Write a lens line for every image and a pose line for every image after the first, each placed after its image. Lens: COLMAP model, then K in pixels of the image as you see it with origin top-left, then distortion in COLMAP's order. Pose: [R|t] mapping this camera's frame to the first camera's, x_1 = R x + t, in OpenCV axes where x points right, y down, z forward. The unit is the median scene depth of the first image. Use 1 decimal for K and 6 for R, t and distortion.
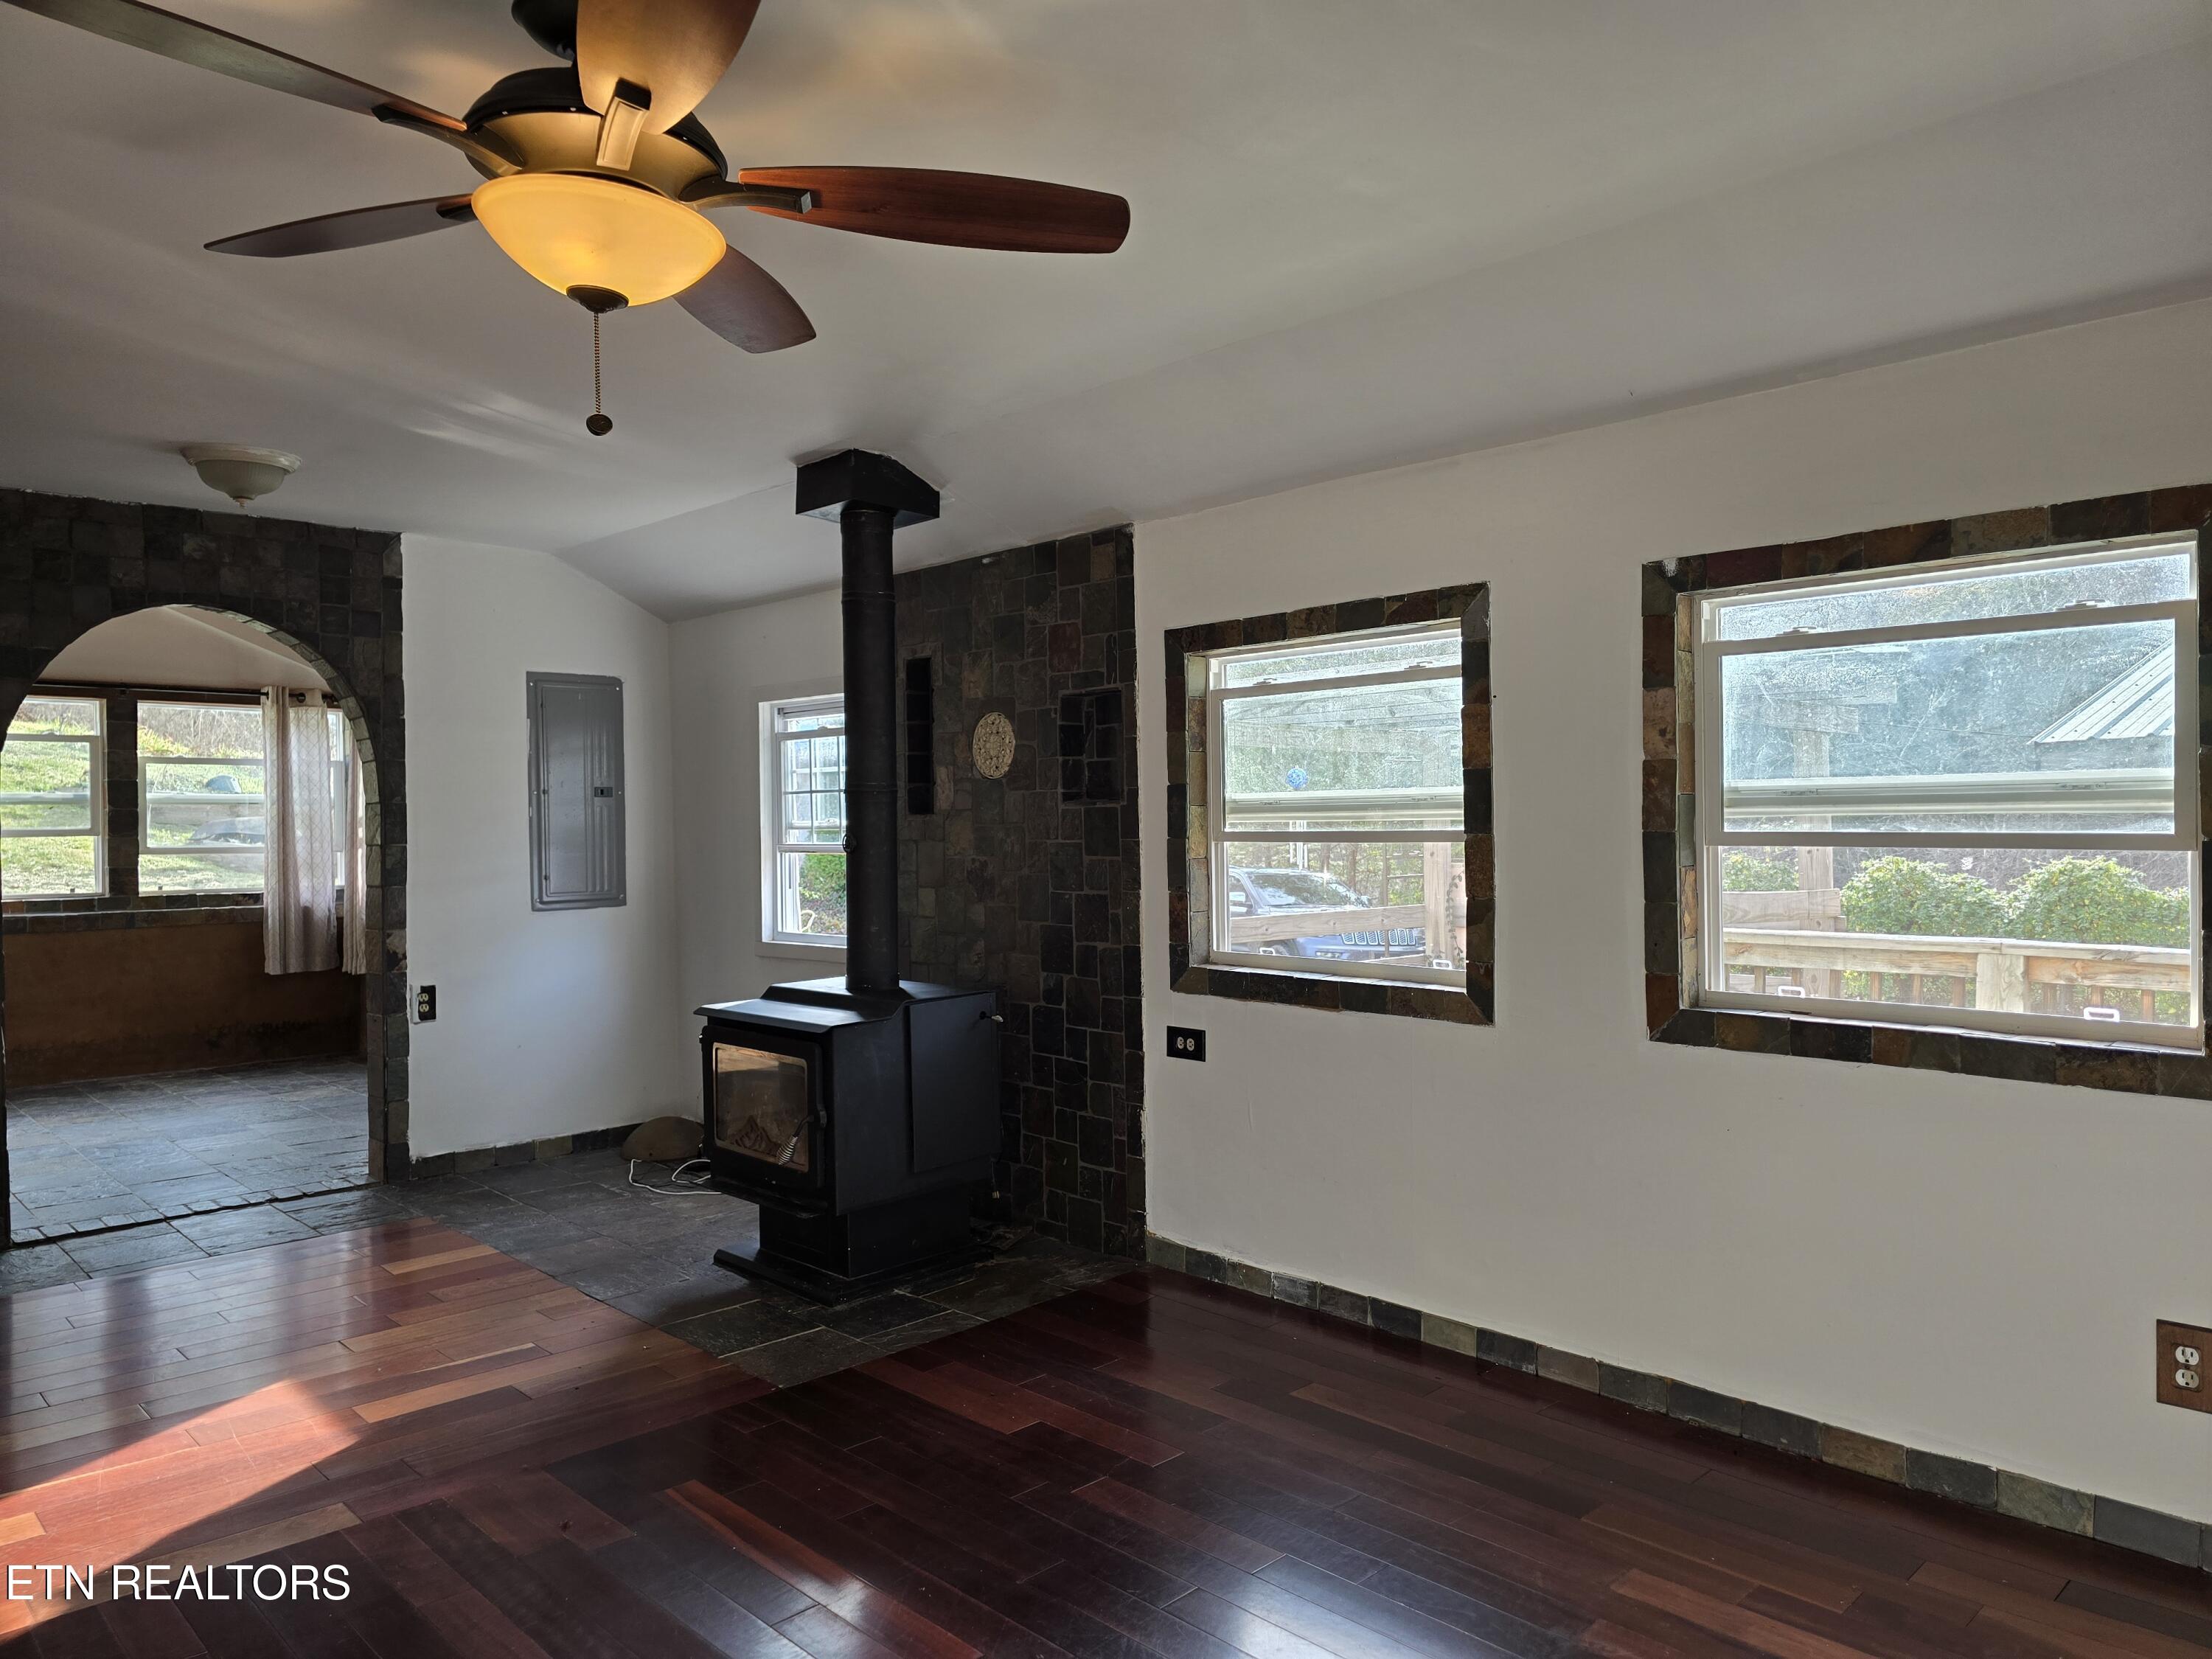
lens RADIAL K [[1507.2, 0, 1107.0], [0, 1507.2, 846.7], [0, 0, 1]] dist [0.169143, -0.237805]
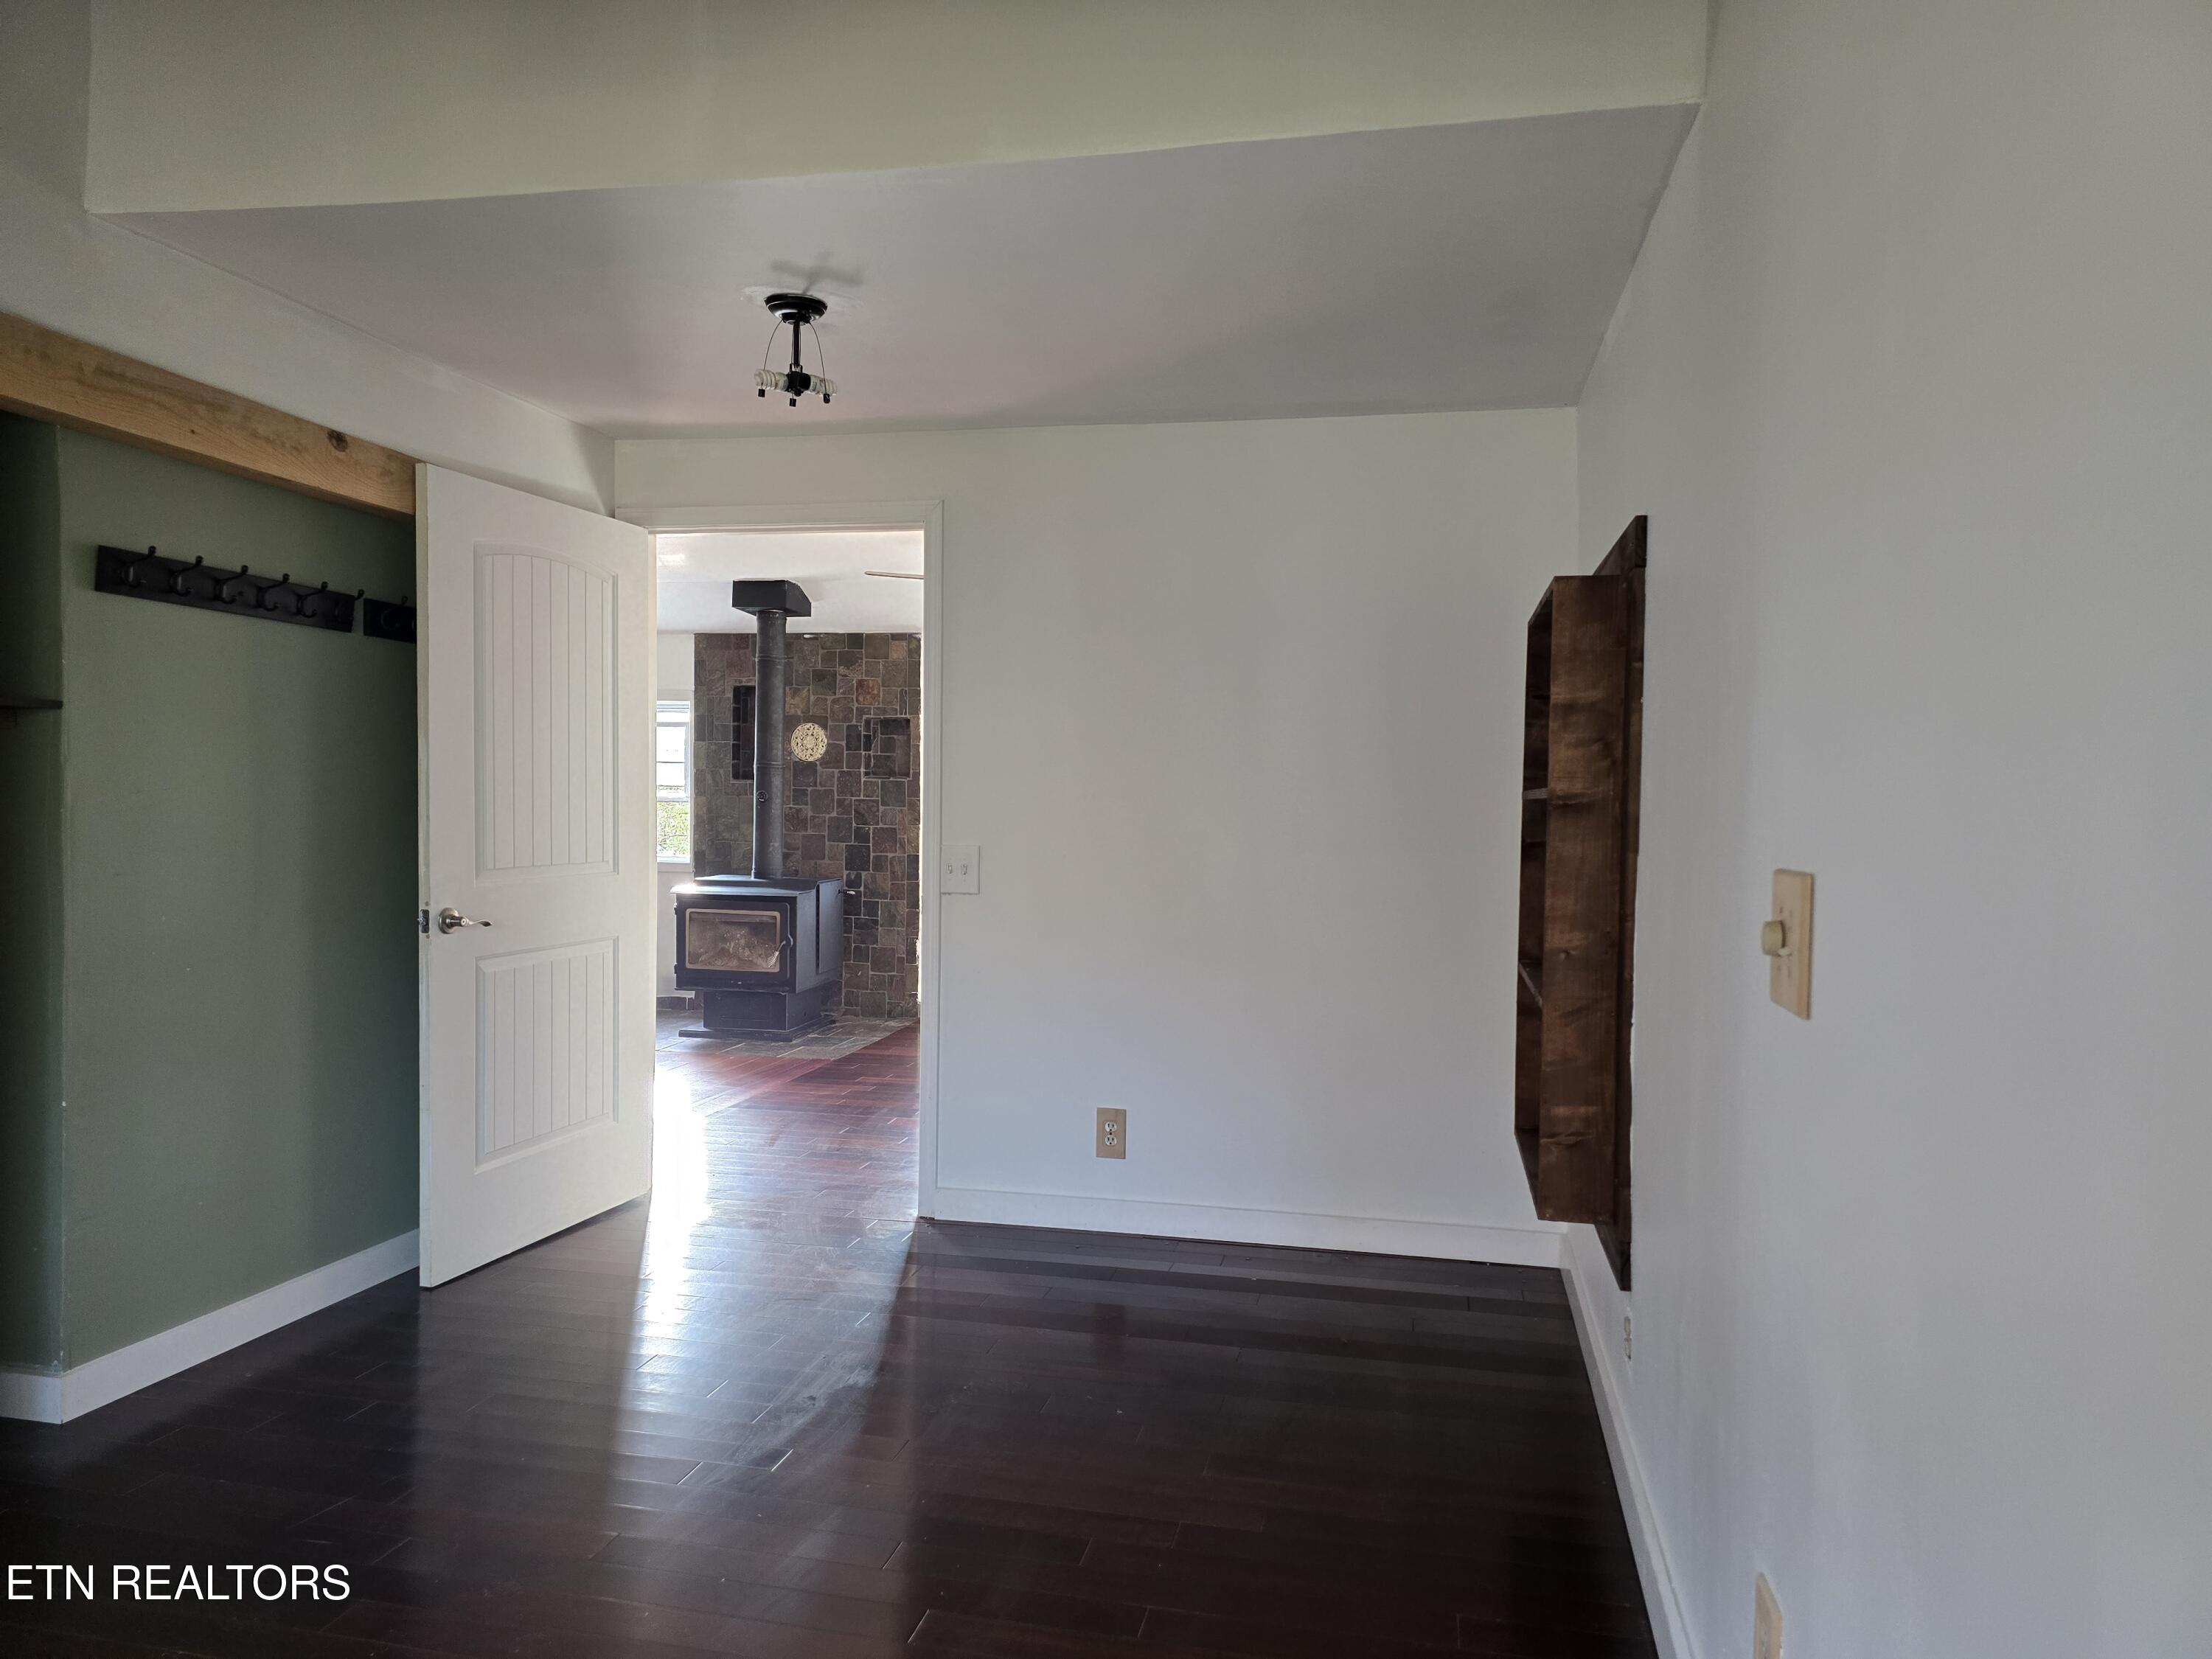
lens RADIAL K [[1507.2, 0, 1107.0], [0, 1507.2, 846.7], [0, 0, 1]] dist [0.169143, -0.237805]
pose [[0.831461, 0.006082, 0.555549, -0.836127], [-0.017111, 0.999746, 0.014665, 0.024268], [-0.555319, -0.021699, 0.831354, -0.715360]]
